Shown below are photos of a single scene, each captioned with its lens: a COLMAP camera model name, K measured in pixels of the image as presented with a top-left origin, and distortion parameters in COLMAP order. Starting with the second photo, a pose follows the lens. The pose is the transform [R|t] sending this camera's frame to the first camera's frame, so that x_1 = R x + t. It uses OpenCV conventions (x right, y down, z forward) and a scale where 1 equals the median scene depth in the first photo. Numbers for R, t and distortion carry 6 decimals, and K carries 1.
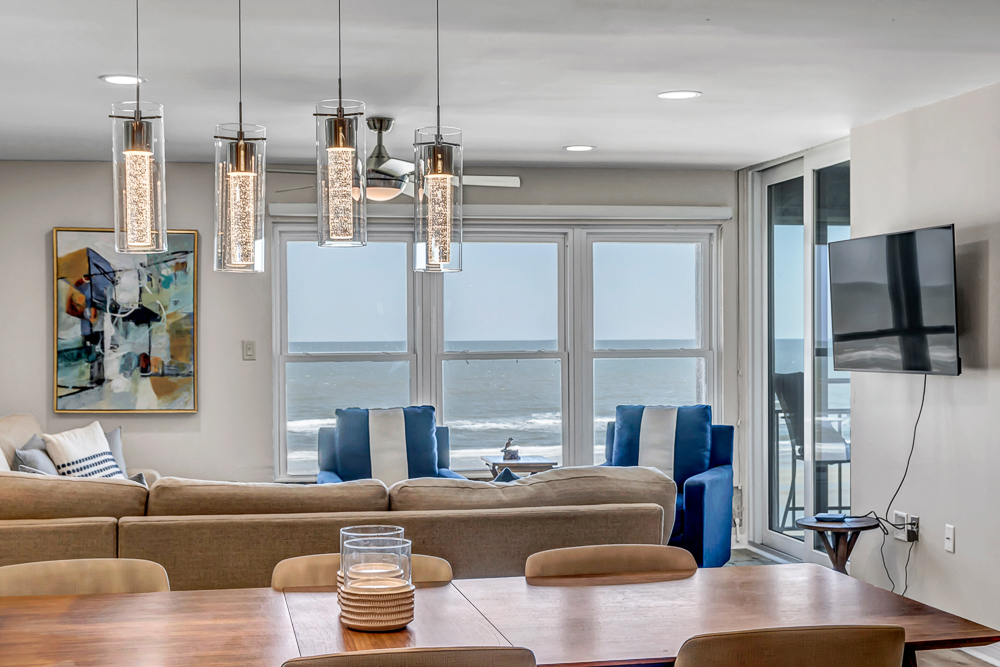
lens RADIAL K [[1273.5, 0, 498.5], [0, 1273.5, 336.8], [0, 0, 1]] dist [0.002006, 0.000000]
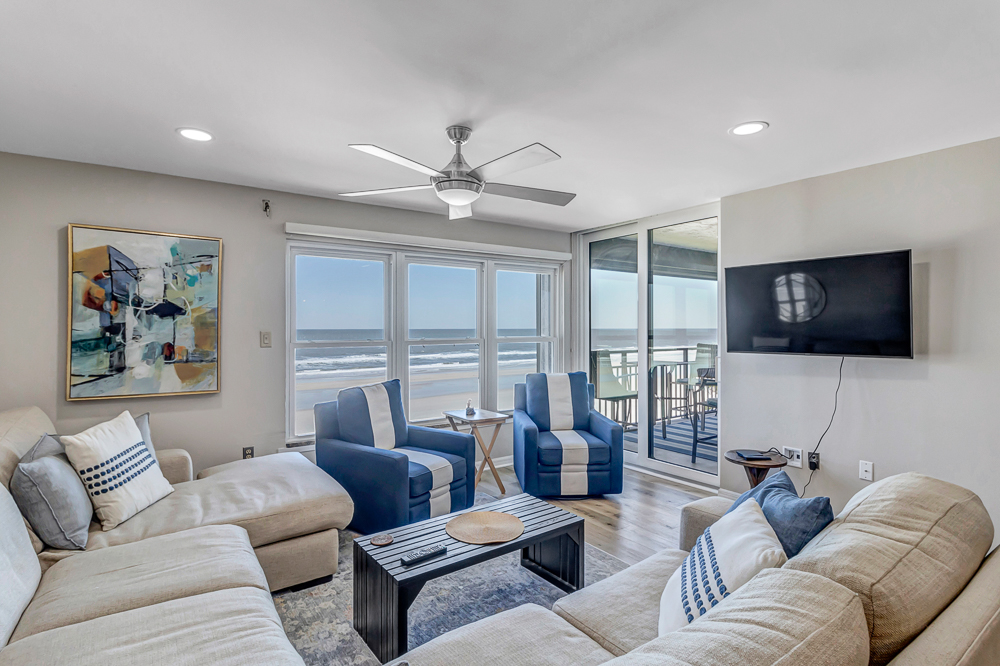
lens RADIAL K [[487.8, 0, 485.8], [0, 487.8, 324.0], [0, 0, 1]] dist [0.015592, -0.000567]
pose [[0.918781, 0.007756, 0.394692, -0.192053], [-0.001949, 0.999884, -0.015111, 0.002329], [-0.394763, 0.013115, 0.918689, 0.489919]]
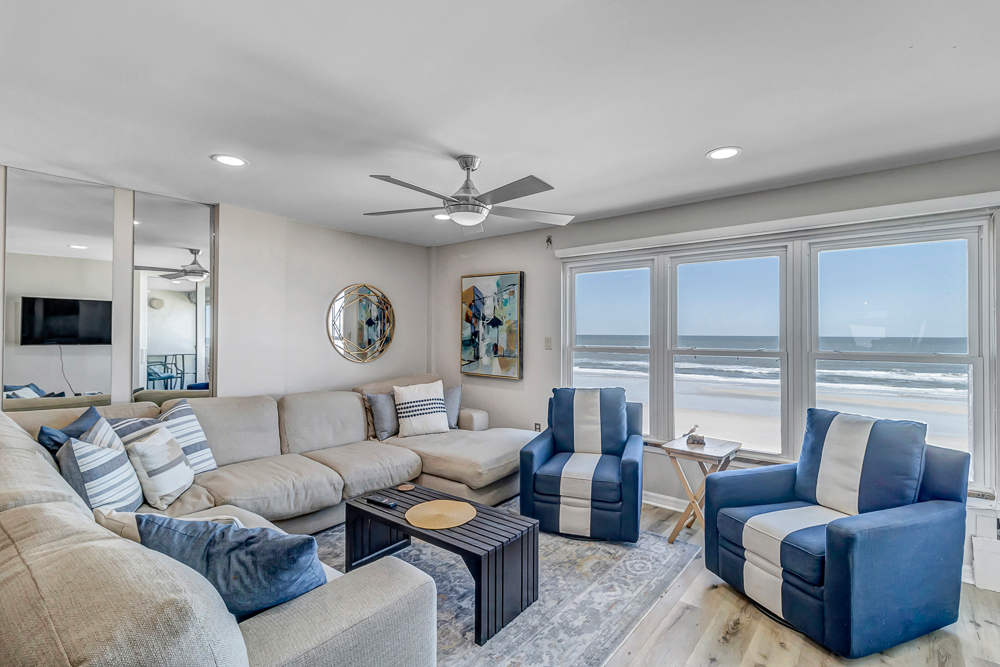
lens RADIAL K [[452.5, 0, 505.7], [0, 452.5, 327.2], [0, 0, 1]] dist [-0.011278, 0.000837]
pose [[0.661569, -0.001592, -0.749883, 0.201997], [-0.011870, 0.999850, -0.012594, -0.001761], [0.749790, 0.017233, 0.661451, 0.597487]]
